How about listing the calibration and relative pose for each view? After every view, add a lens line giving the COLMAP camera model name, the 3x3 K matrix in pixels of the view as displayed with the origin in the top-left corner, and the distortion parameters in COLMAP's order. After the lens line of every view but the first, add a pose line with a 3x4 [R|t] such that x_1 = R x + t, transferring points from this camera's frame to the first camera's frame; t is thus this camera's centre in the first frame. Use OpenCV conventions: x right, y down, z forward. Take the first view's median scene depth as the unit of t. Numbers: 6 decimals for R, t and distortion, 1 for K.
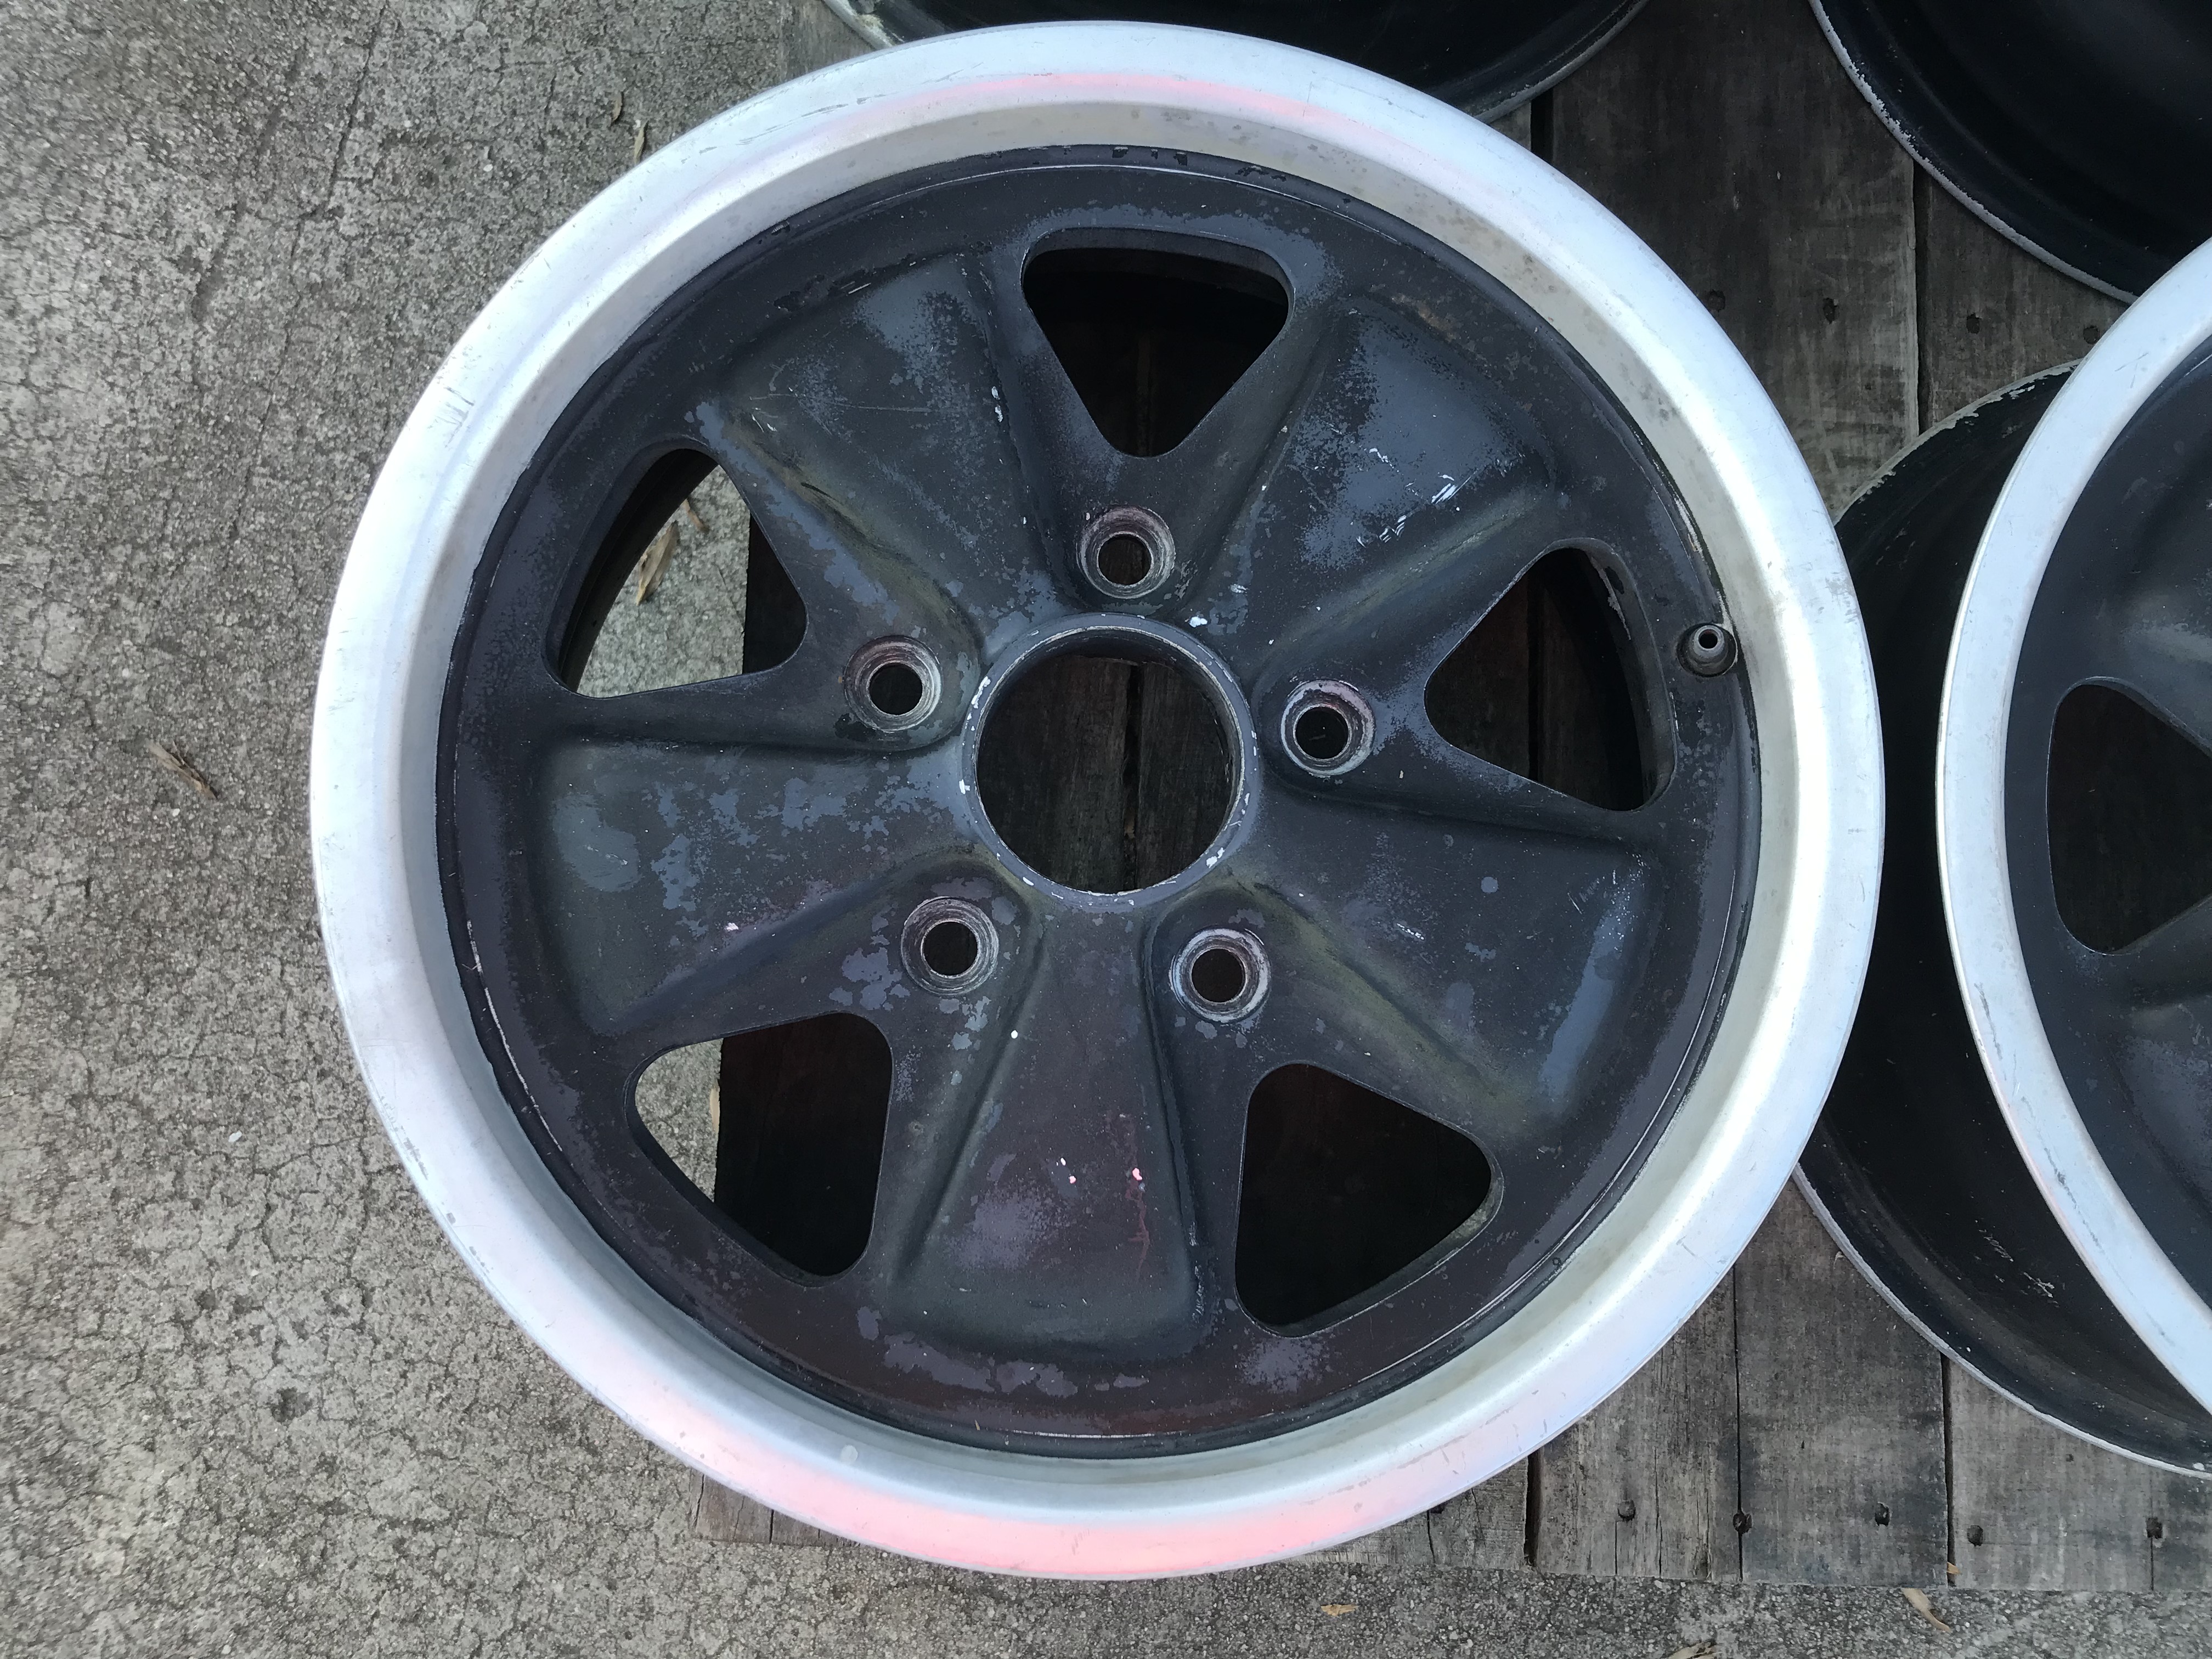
lens RADIAL K [[1753.0, 0, 1103.5], [0, 1753.0, 783.0], [0, 0, 1]] dist [0.025752, -0.026602]
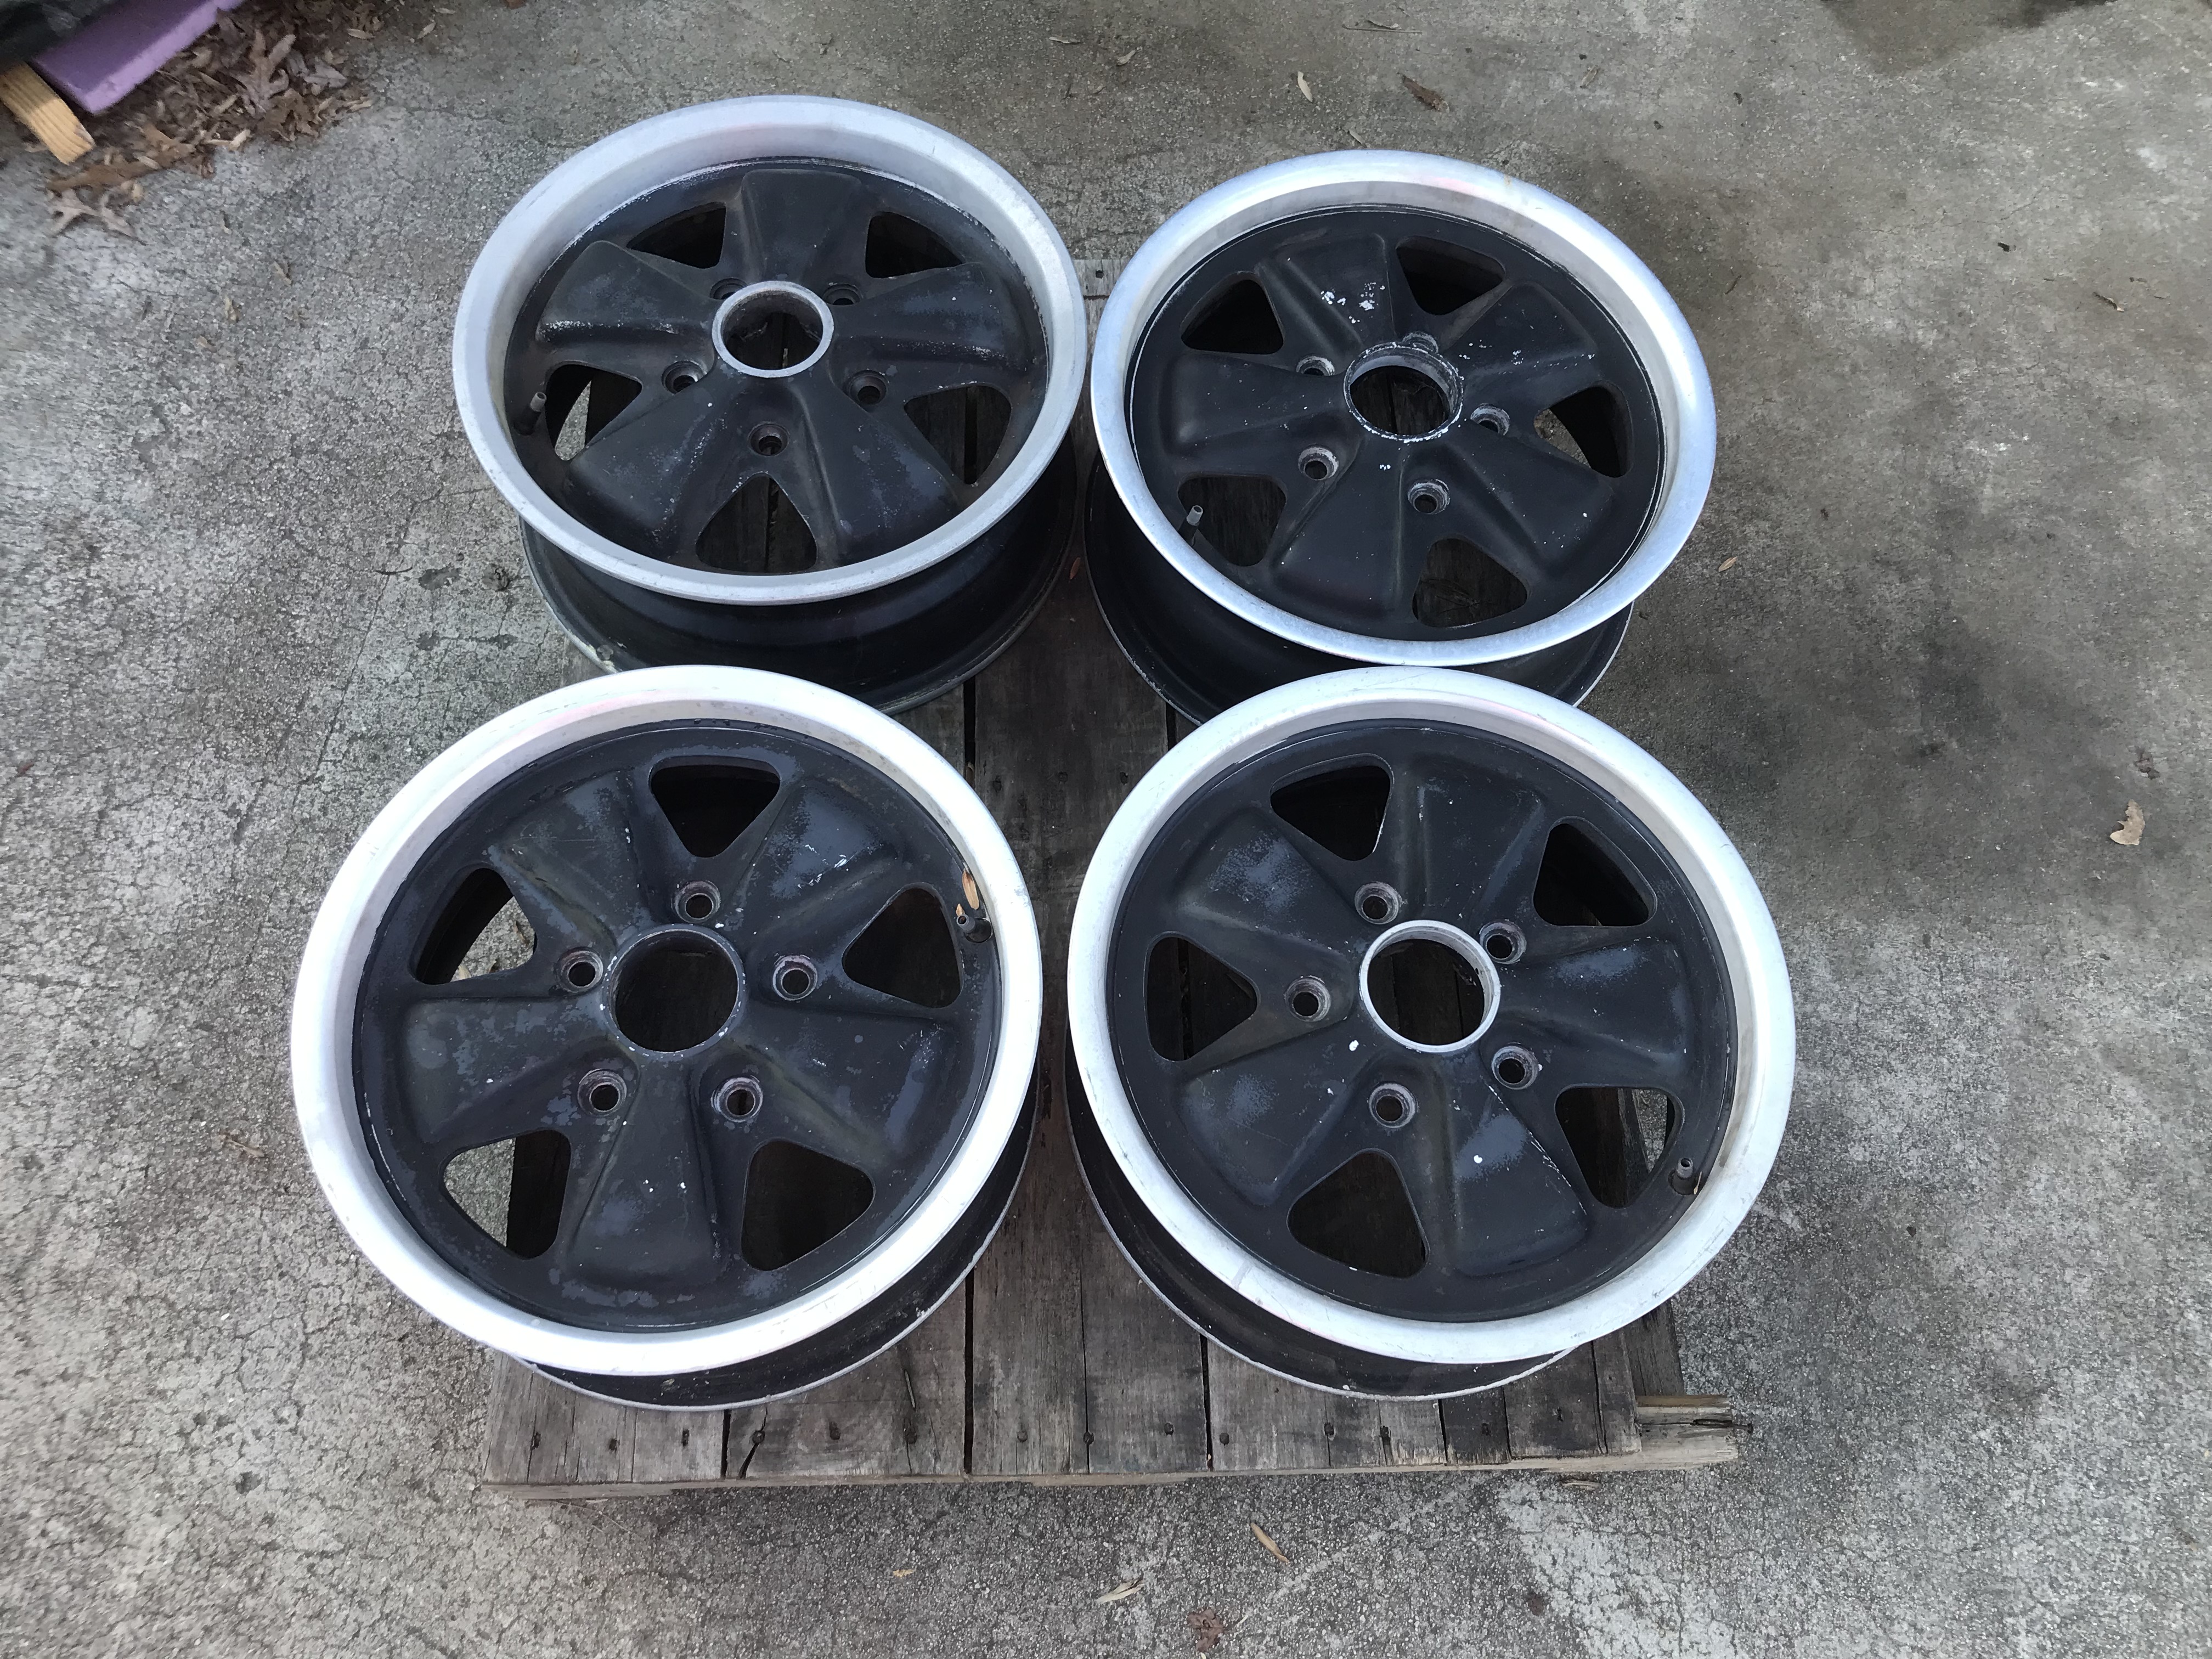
lens RADIAL K [[1753.0, 0, 1106.4], [0, 1753.0, 831.7], [0, 0, 1]] dist [0.025752, -0.026602]
pose [[0.997859, -0.060672, 0.024419, 0.370687], [0.065046, 0.959570, -0.273851, 0.318275], [-0.006816, 0.274853, 0.961462, -0.836973]]
